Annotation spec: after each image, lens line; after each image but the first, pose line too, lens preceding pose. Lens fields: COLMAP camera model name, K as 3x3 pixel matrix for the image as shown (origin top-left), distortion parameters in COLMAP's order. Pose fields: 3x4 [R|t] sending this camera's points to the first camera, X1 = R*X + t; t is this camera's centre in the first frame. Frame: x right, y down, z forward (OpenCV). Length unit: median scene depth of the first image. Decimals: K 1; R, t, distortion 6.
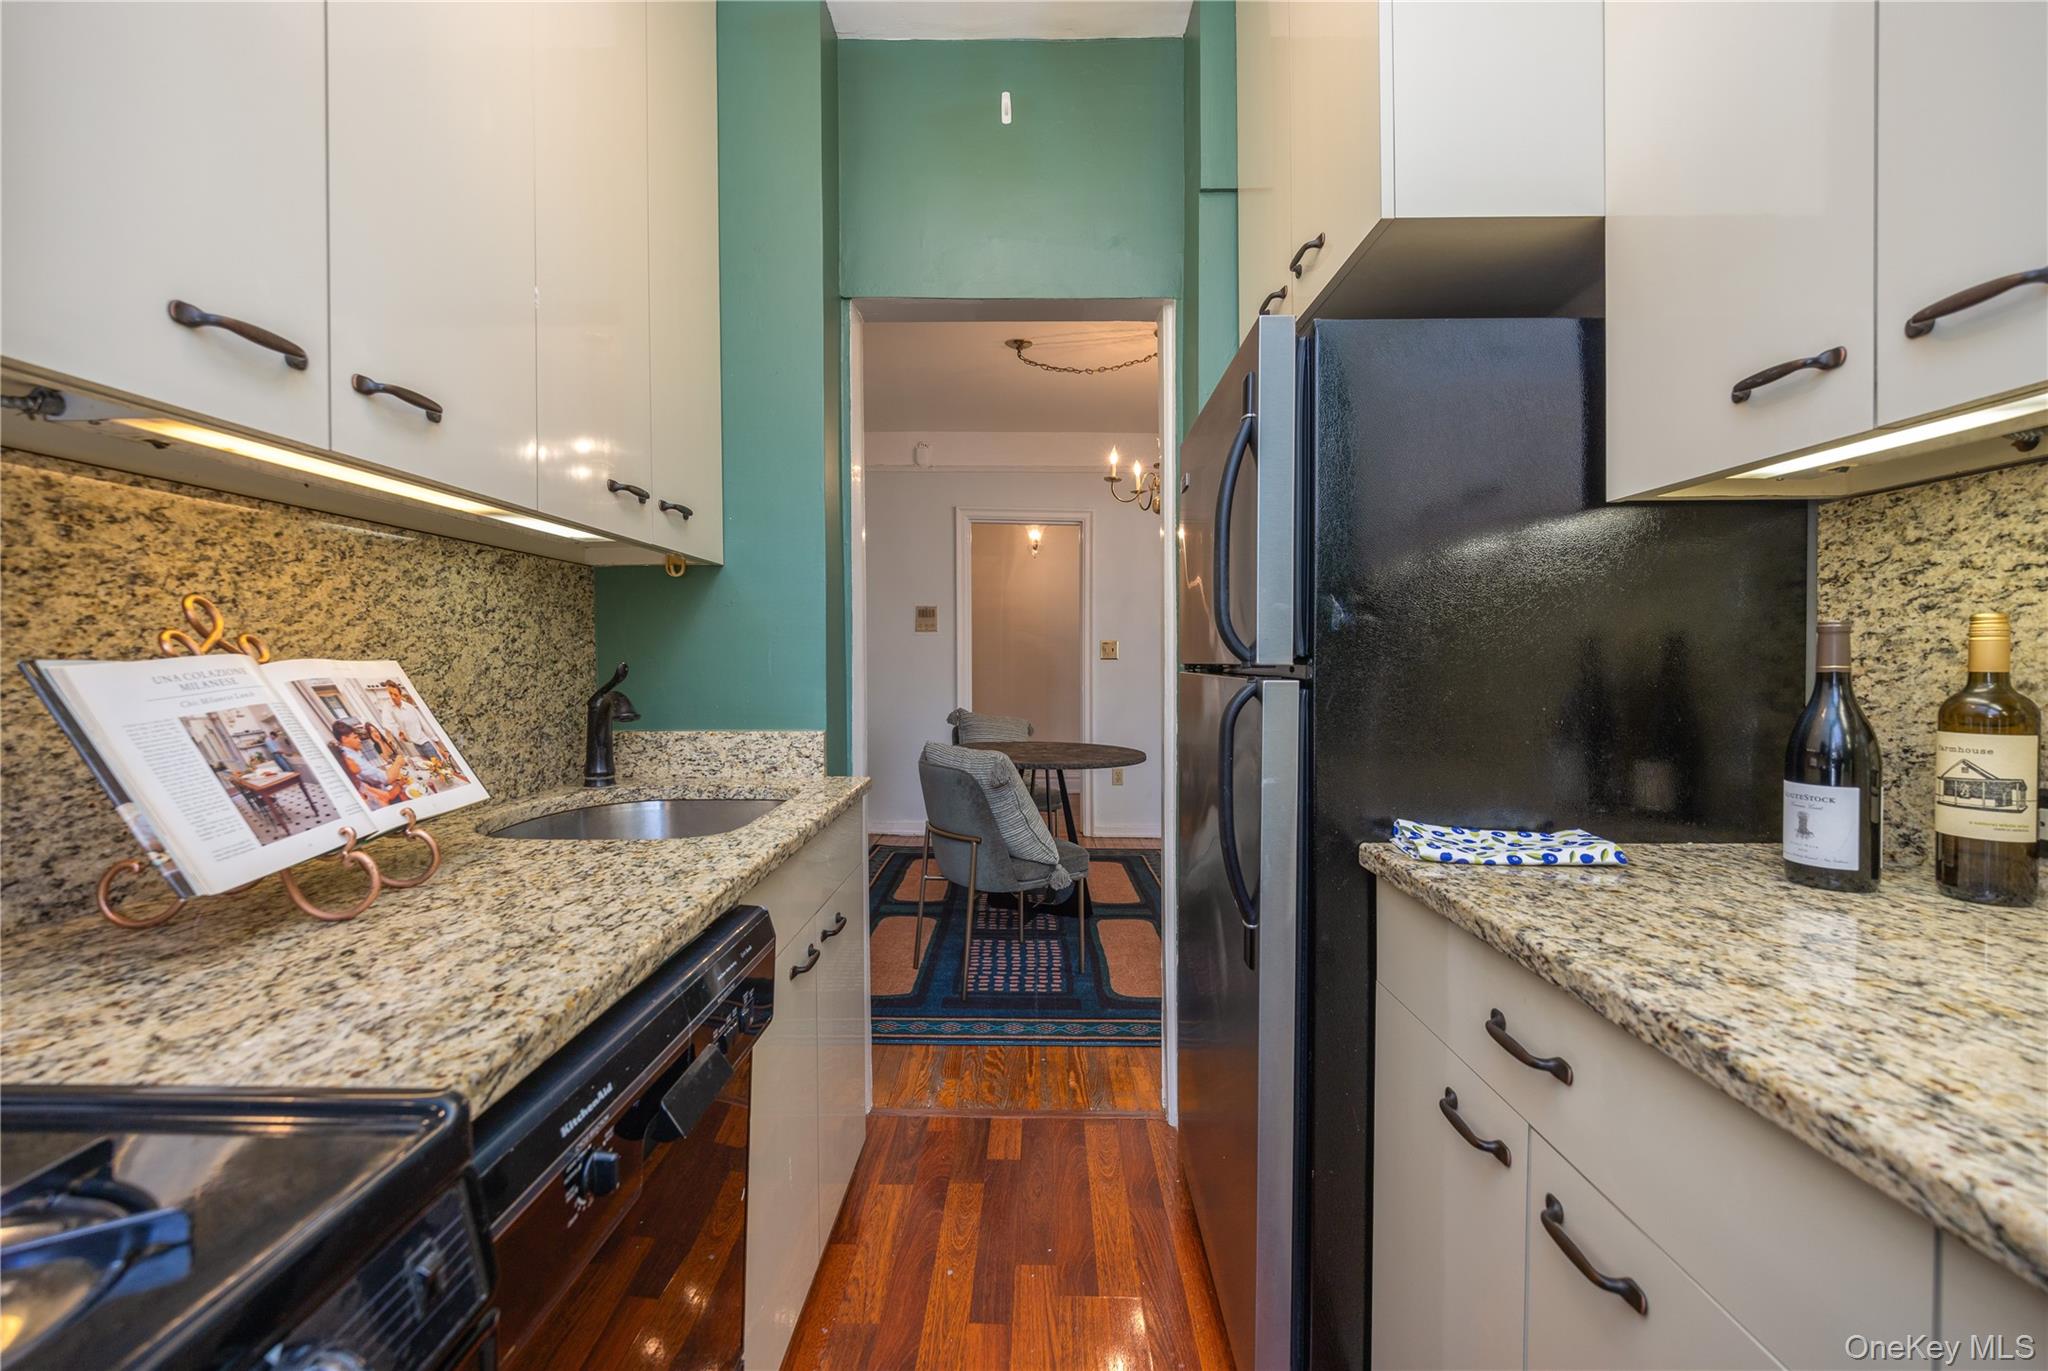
lens RADIAL K [[874.8, 0, 1023.0], [0, 874.8, 682.0], [0, 0, 1]] dist [0.000250, -0.000405]
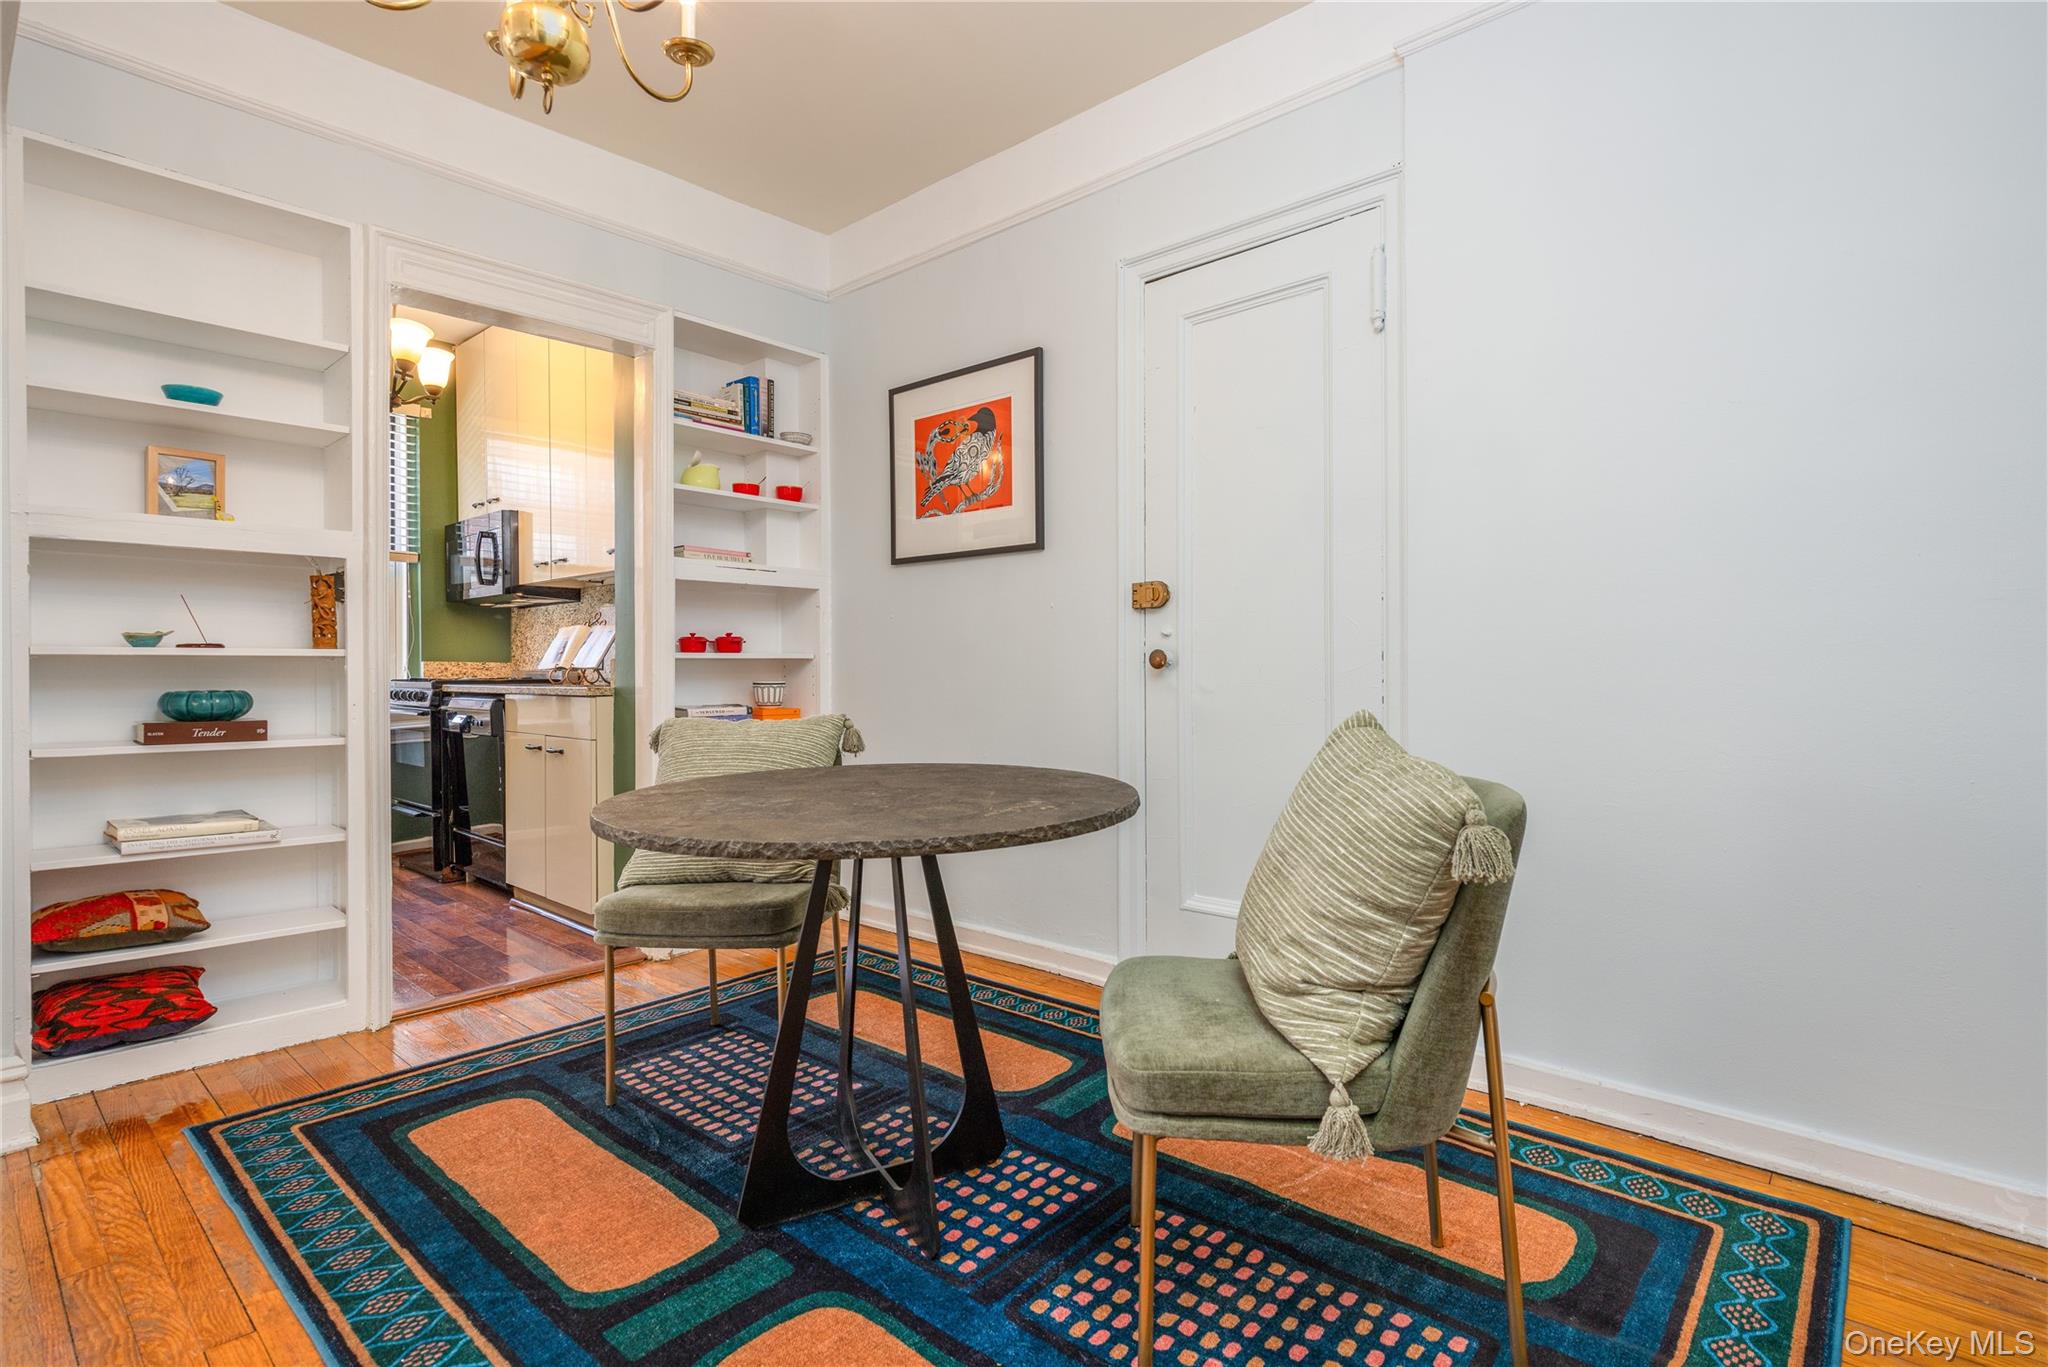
lens RADIAL K [[987.2, 0, 1025.0], [0, 987.2, 680.2], [0, 0, 1]] dist [0.001324, 0.000335]
pose [[-0.657441, 0.011886, -0.753412, 1.076986], [-0.016975, 0.999388, 0.030579, 0.043431], [0.753314, 0.032893, -0.656837, 4.582430]]
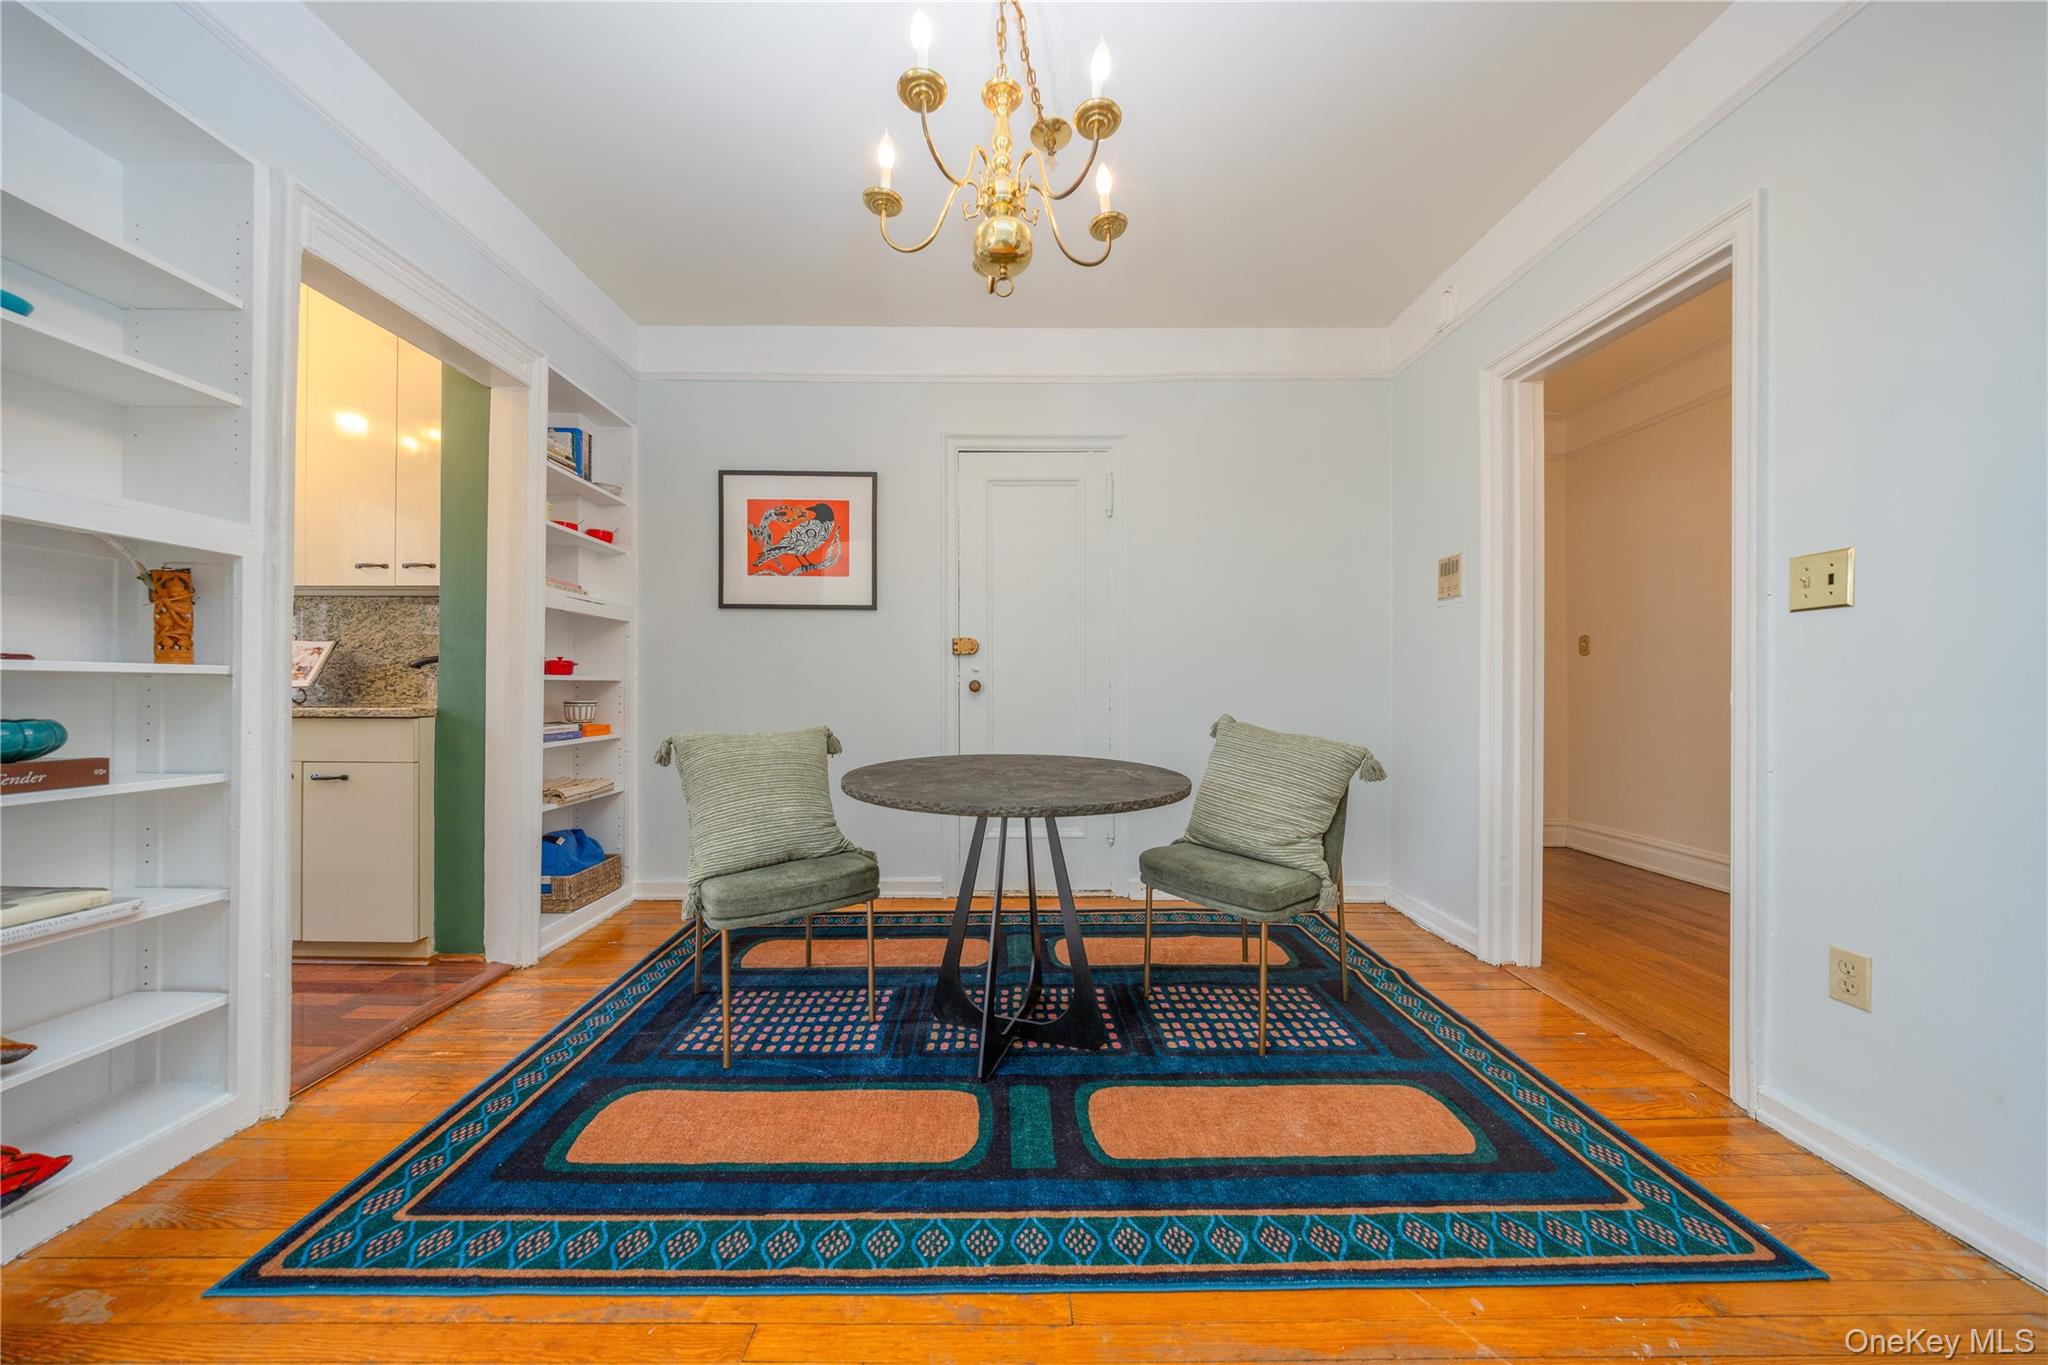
lens RADIAL K [[661.5, 0, 1012.6], [0, 661.5, 689.2], [0, 0, 1]] dist [-0.008410, -0.000097]
pose [[0.020510, 0.001957, -0.999788, 1.655402], [-0.032462, 0.999472, 0.001291, 0.063539], [0.999263, 0.032428, 0.020563, 3.358603]]
